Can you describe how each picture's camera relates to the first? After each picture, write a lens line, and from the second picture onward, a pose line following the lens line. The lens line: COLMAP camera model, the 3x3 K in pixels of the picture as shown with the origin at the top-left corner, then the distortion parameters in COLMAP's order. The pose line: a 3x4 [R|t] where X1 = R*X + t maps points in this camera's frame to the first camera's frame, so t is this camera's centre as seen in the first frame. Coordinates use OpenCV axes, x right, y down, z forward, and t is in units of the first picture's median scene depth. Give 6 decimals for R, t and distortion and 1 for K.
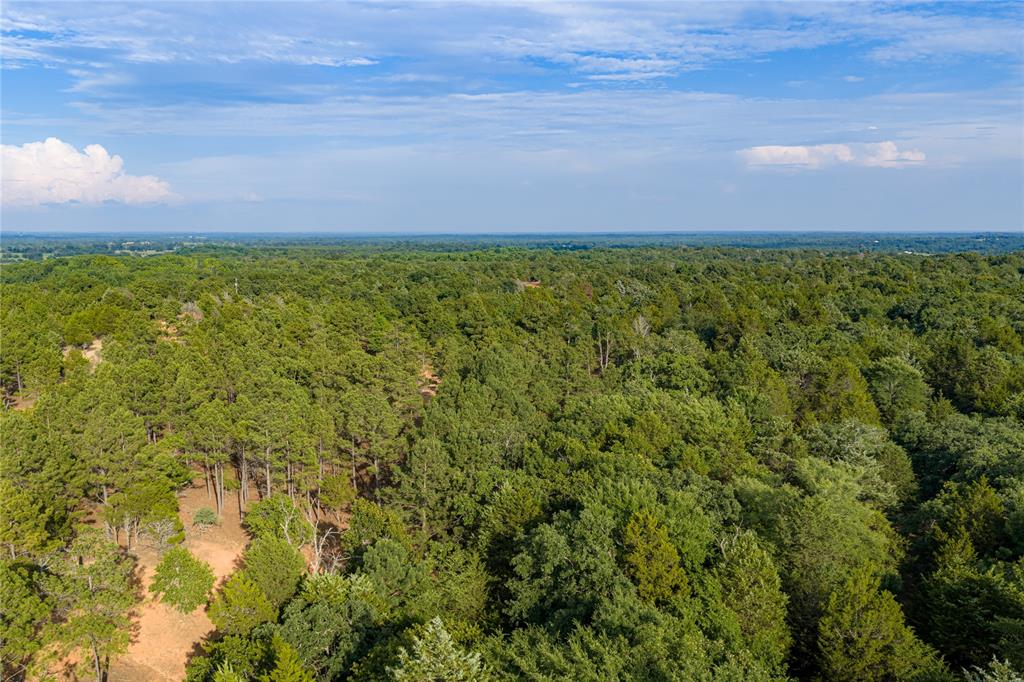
lens RADIAL K [[843.9, 0, 509.5], [0, 843.9, 341.2], [0, 0, 1]] dist [0.017809, -0.031997]
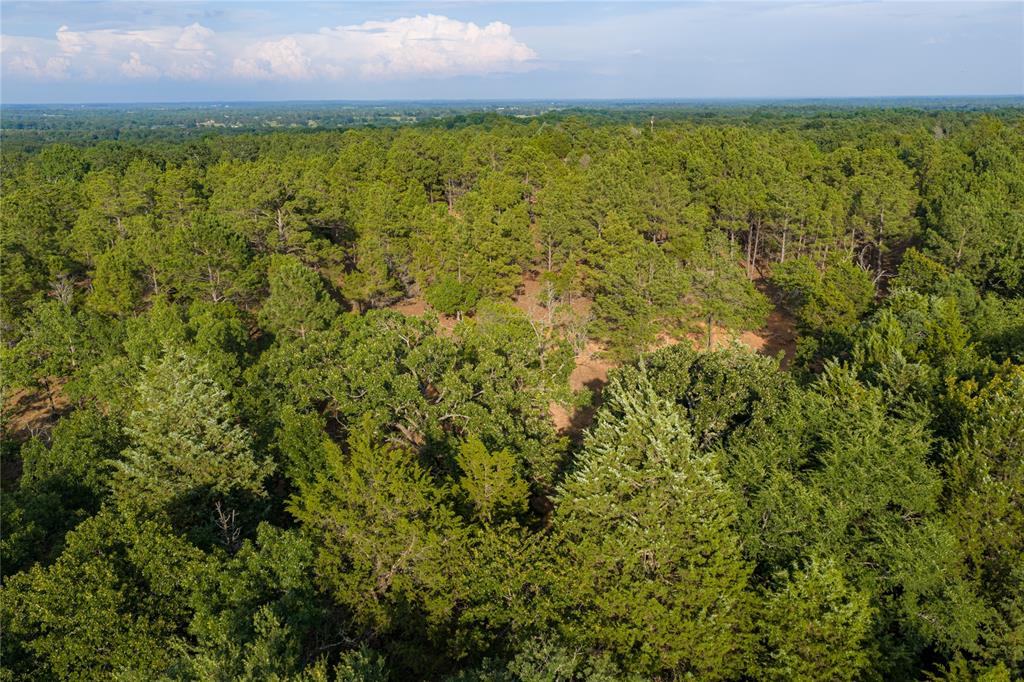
lens RADIAL K [[843.9, 0, 512.2], [0, 843.9, 340.4], [0, 0, 1]] dist [0.017809, -0.031997]
pose [[0.921372, 0.101258, -0.375262, -0.202668], [-0.044331, 0.986546, 0.157356, 0.136751], [0.386147, -0.128348, 0.913465, -0.180297]]
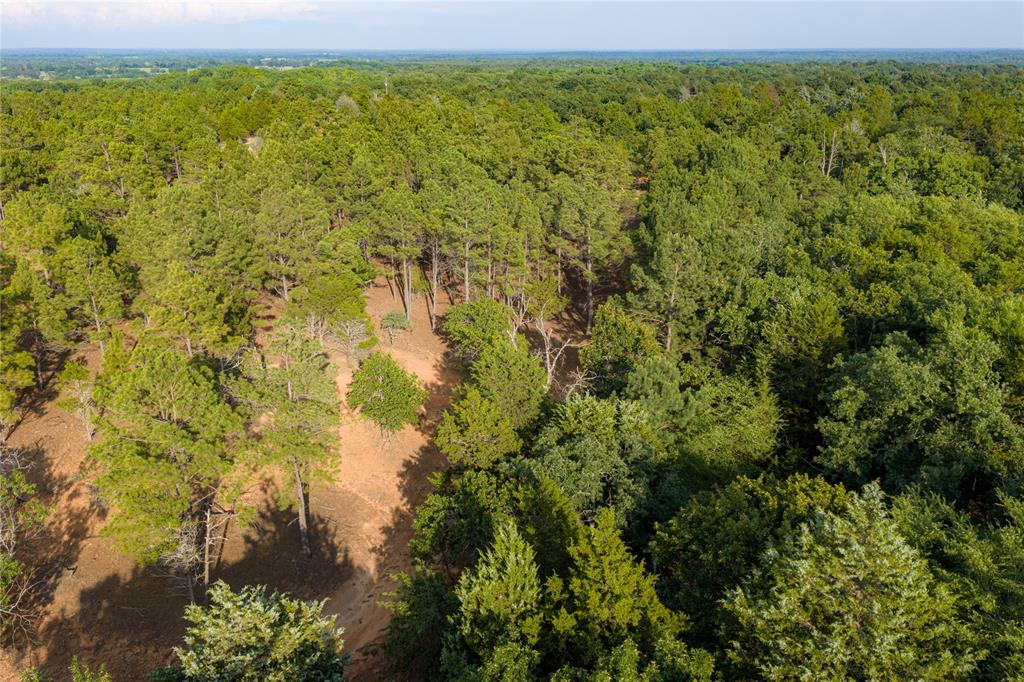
lens RADIAL K [[843.9, 0, 509.6], [0, 843.9, 336.5], [0, 0, 1]] dist [0.017809, -0.031997]
pose [[0.988344, 0.050759, -0.143523, -0.133349], [-0.021564, 0.979949, 0.198077, 0.057238], [0.150699, -0.192674, 0.969622, 0.207301]]
